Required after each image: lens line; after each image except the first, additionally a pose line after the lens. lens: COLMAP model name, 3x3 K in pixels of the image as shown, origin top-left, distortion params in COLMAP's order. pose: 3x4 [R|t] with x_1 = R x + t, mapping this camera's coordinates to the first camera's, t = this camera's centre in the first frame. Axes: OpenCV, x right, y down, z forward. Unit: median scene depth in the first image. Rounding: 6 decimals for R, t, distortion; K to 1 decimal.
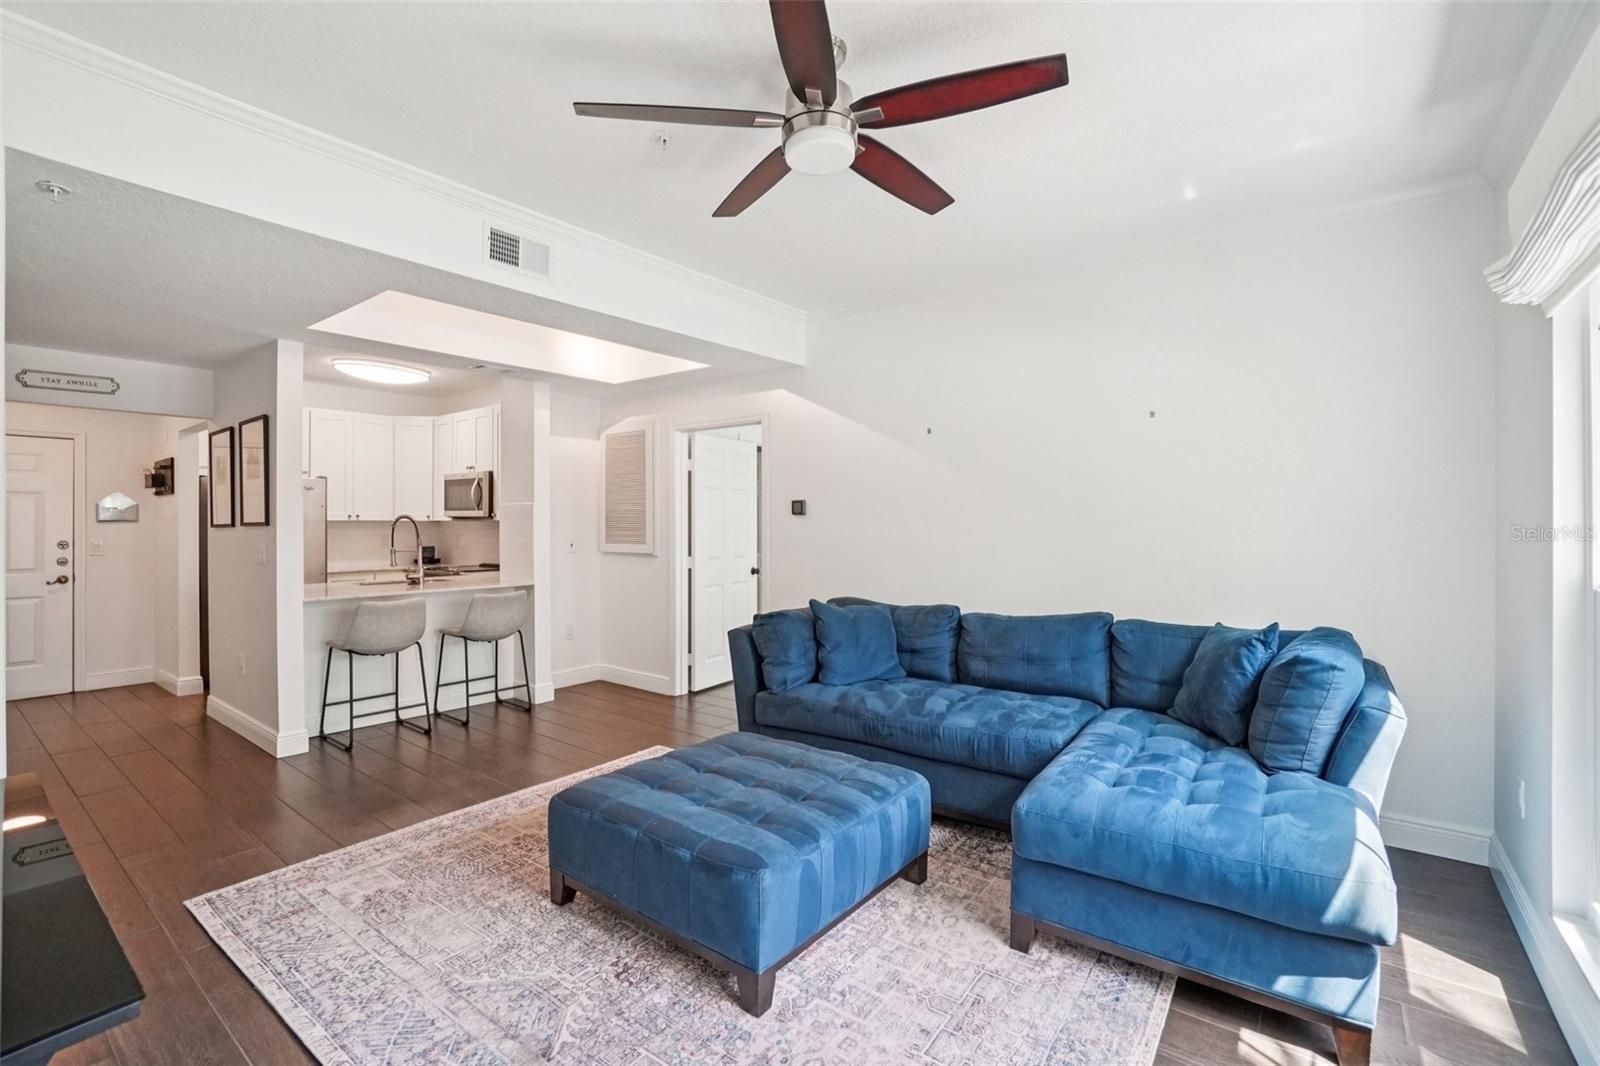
lens RADIAL K [[737.8, 0, 816.4], [0, 737.8, 529.7], [0, 0, 1]] dist [-0.058168, 0.024255]
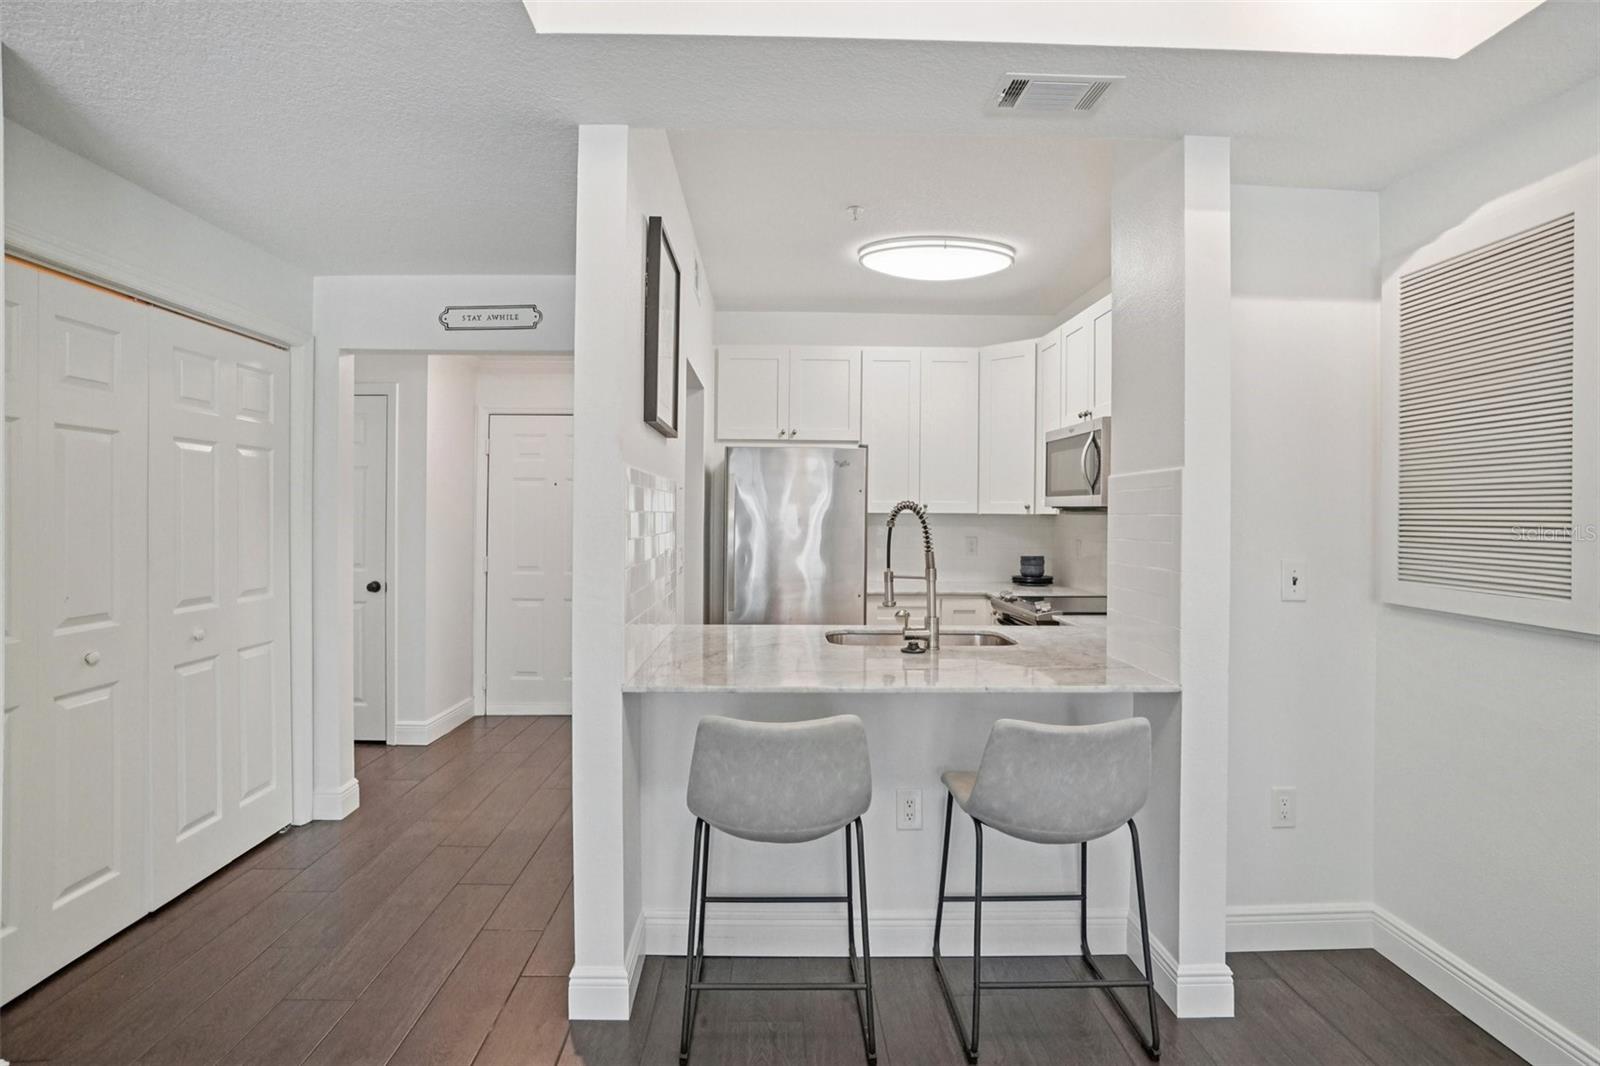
lens RADIAL K [[805.7, 0, 789.6], [0, 805.7, 522.1], [0, 0, 1]] dist [-0.056775, 0.030421]
pose [[0.627079, 0.013267, -0.778842, -0.196356], [-0.014944, 0.999876, 0.005000, -0.008161], [0.778812, 0.008504, 0.627200, 0.586469]]
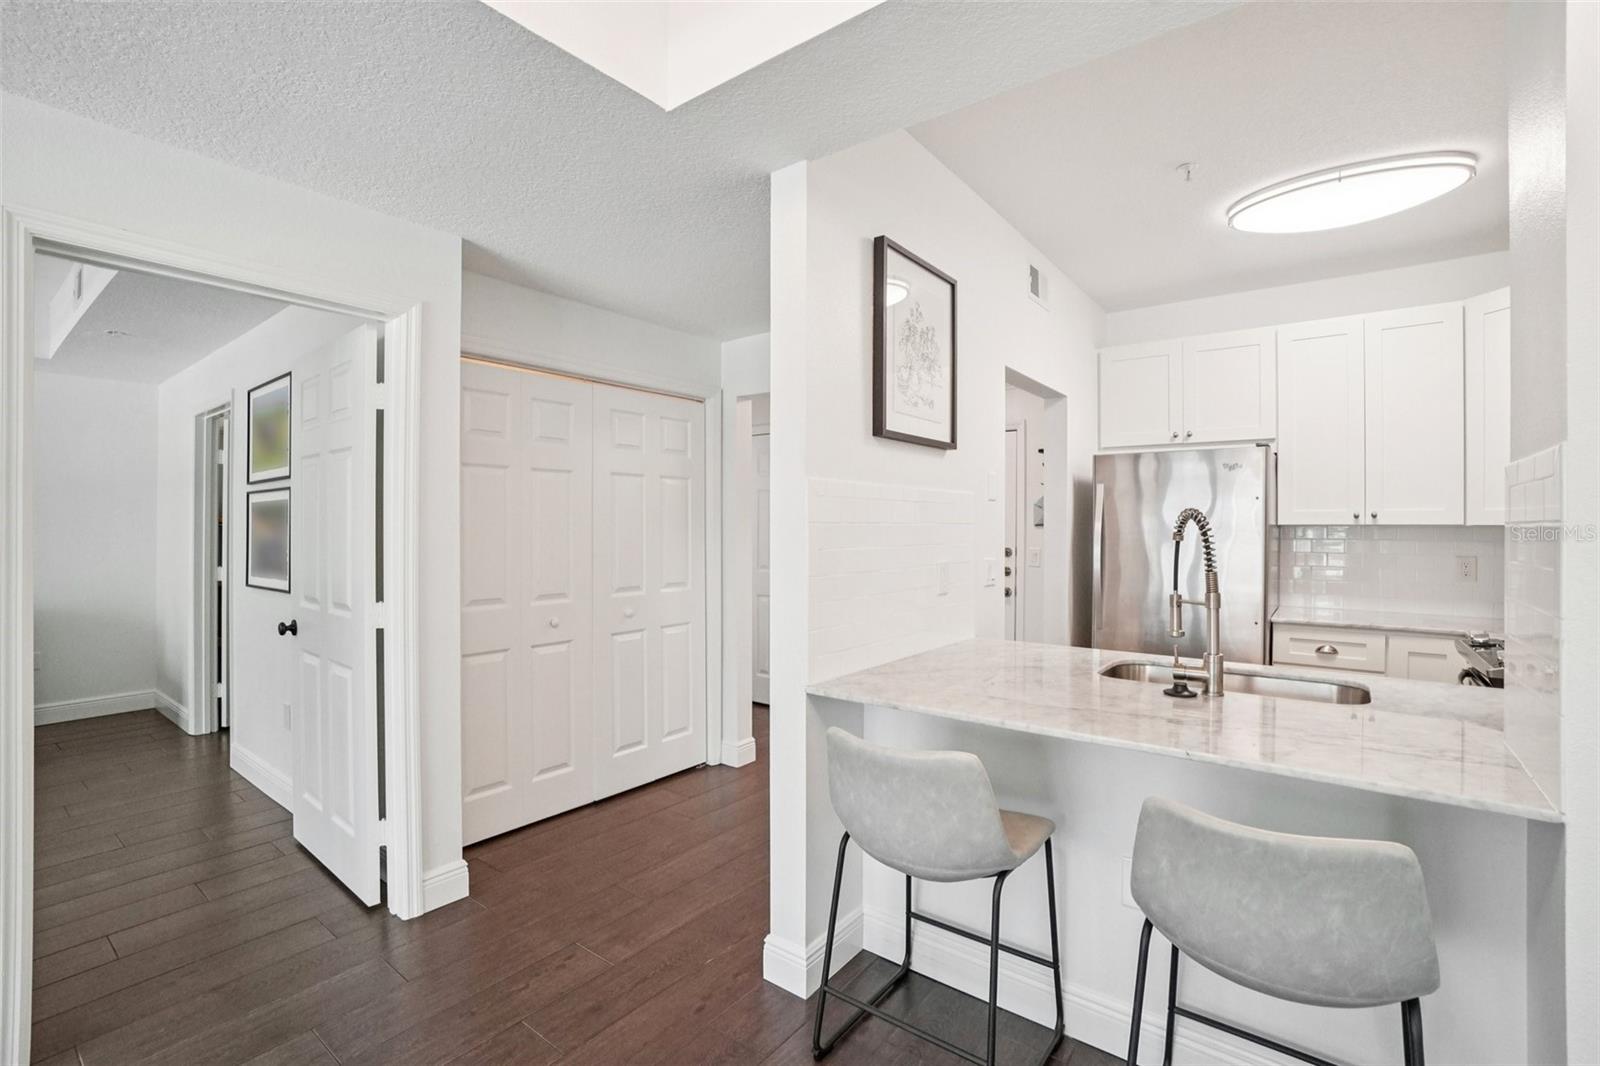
lens RADIAL K [[737.8, 0, 816.4], [0, 737.8, 529.7], [0, 0, 1]] dist [-0.058168, 0.024255]
pose [[-0.005583, 0.008212, -0.999951, -0.169741], [-0.013238, 0.999878, 0.008285, -0.010029], [0.999897, 0.013284, -0.005474, 0.772956]]
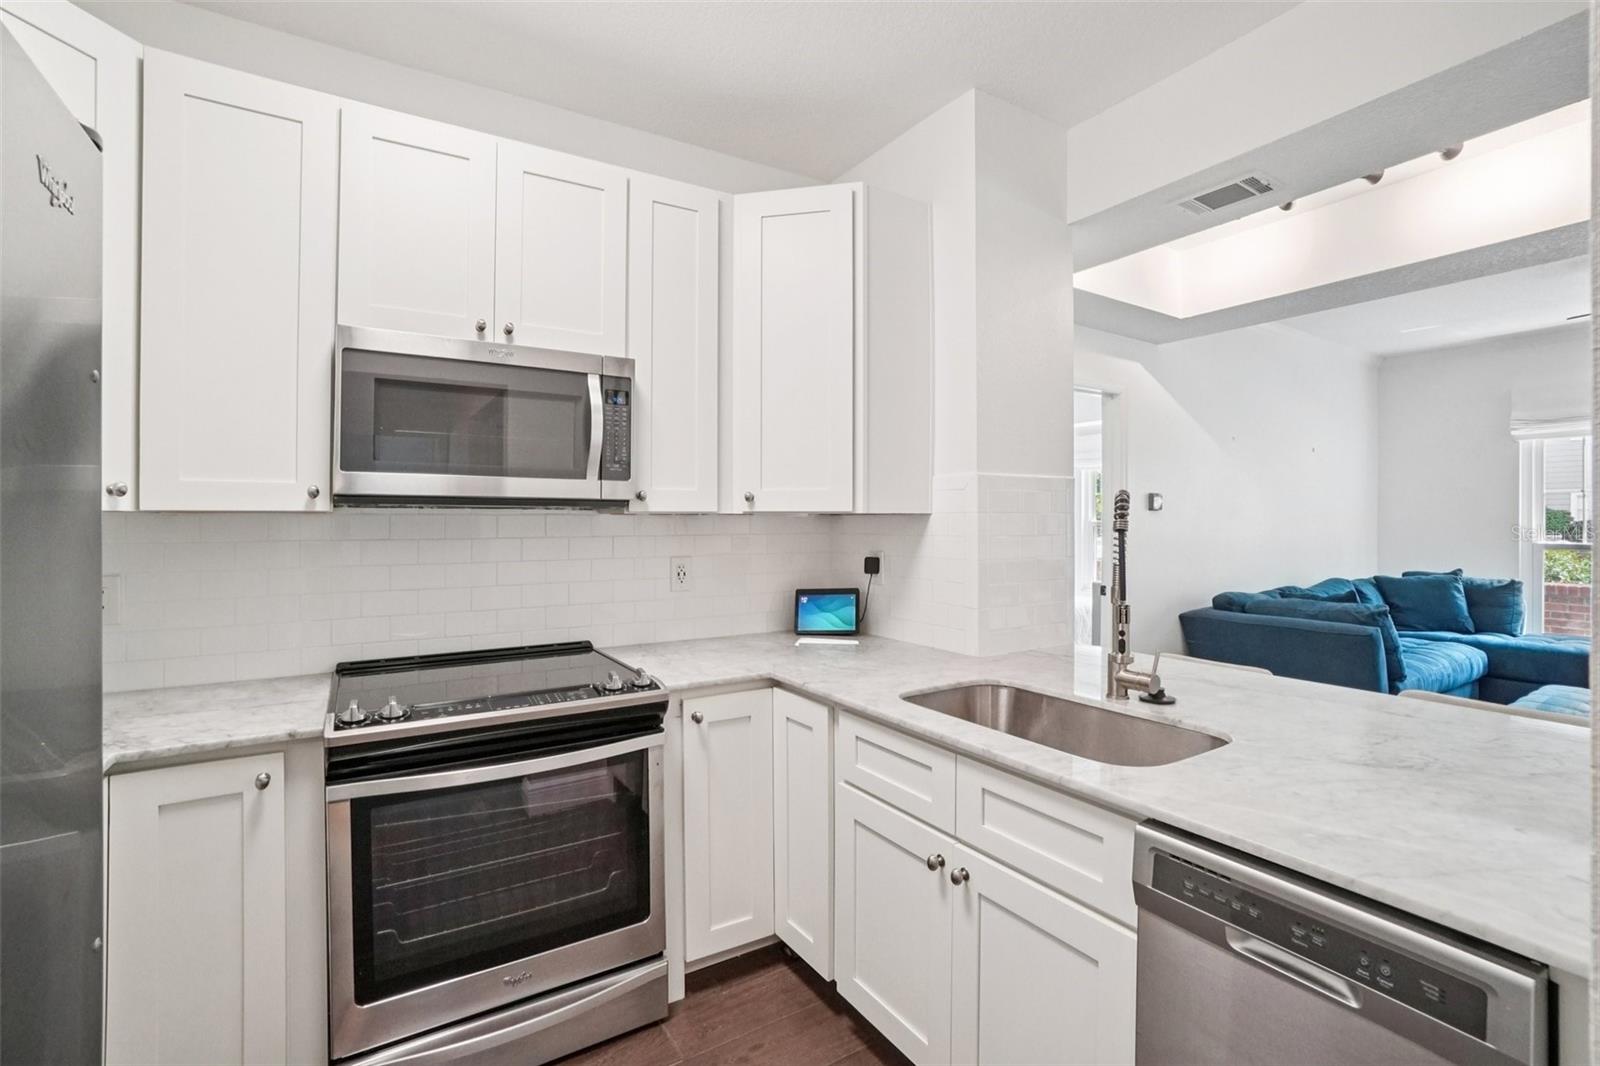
lens RADIAL K [[715.0, 0, 786.3], [0, 715.0, 512.0], [0, 0, 1]] dist [-0.057551, 0.017165]
pose [[0.362921, 0.006739, 0.931795, -0.864514], [0.013131, 0.999838, -0.012346, -0.009671], [-0.931727, 0.016716, 0.362774, 0.992639]]
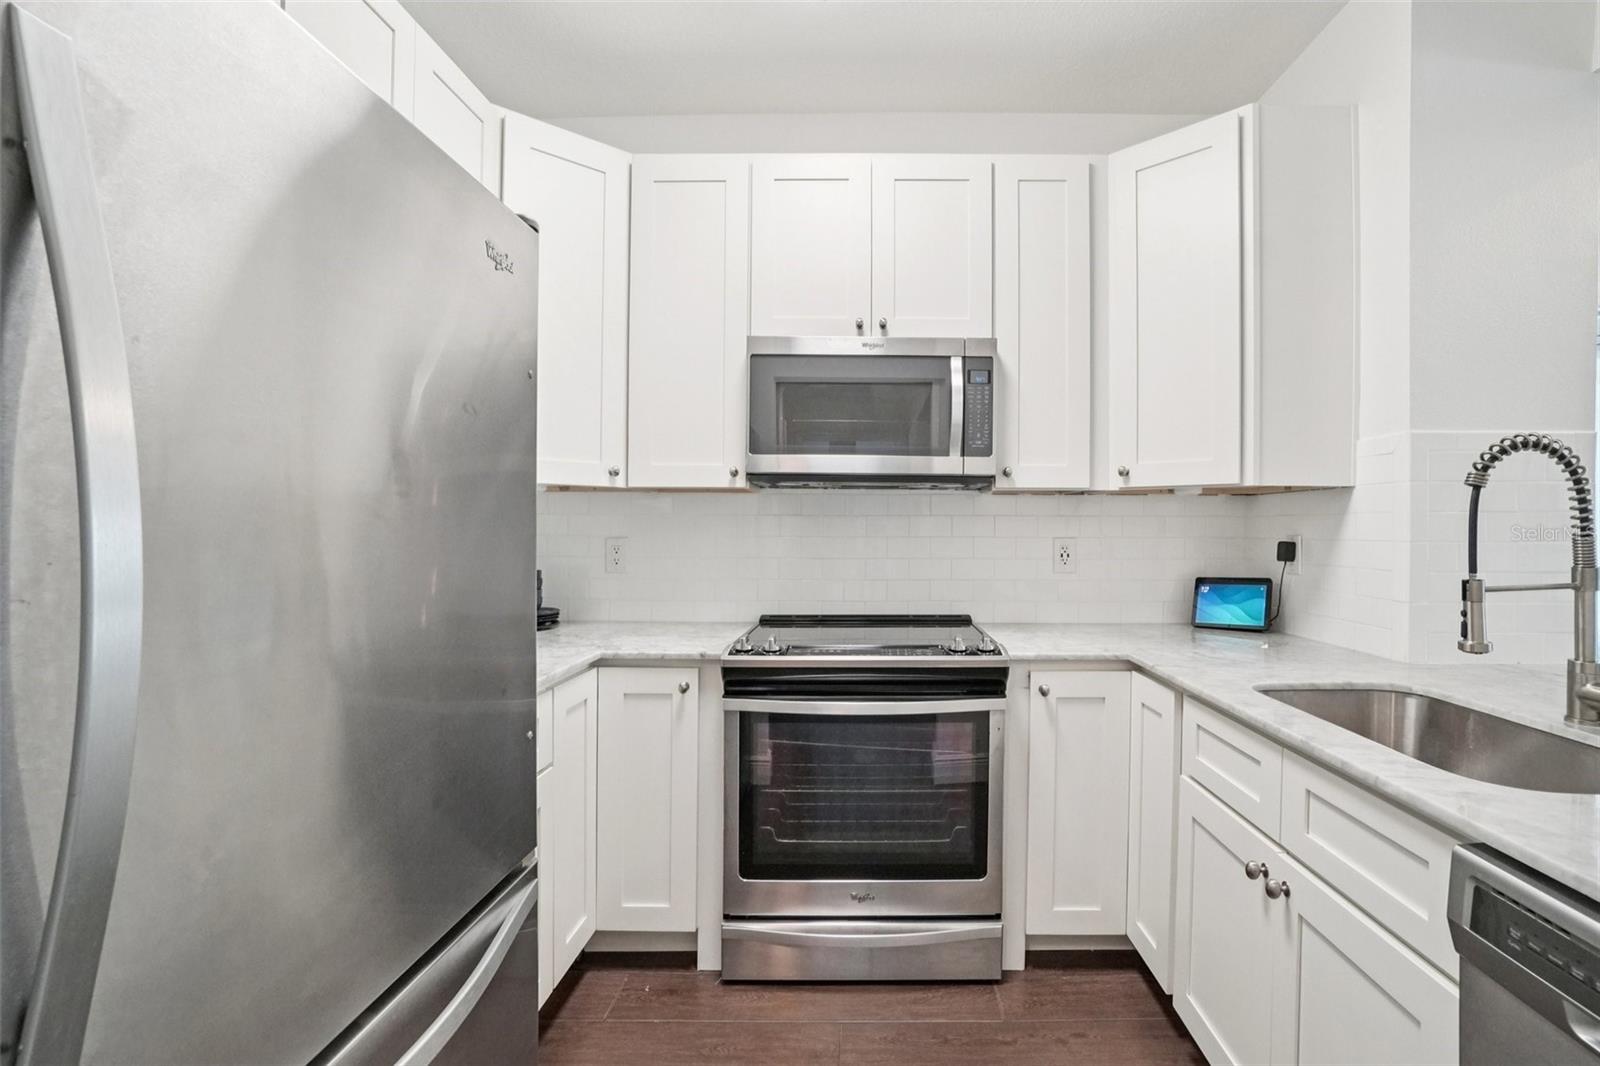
lens RADIAL K [[723.5, 0, 834.3], [0, 723.5, 513.8], [0, 0, 1]] dist [-0.042041, 0.000476]
pose [[0.804864, 0.008134, 0.593403, -0.846029], [0.001774, 0.999869, -0.016111, 0.004913], [-0.593456, 0.014019, 0.804744, 0.942919]]
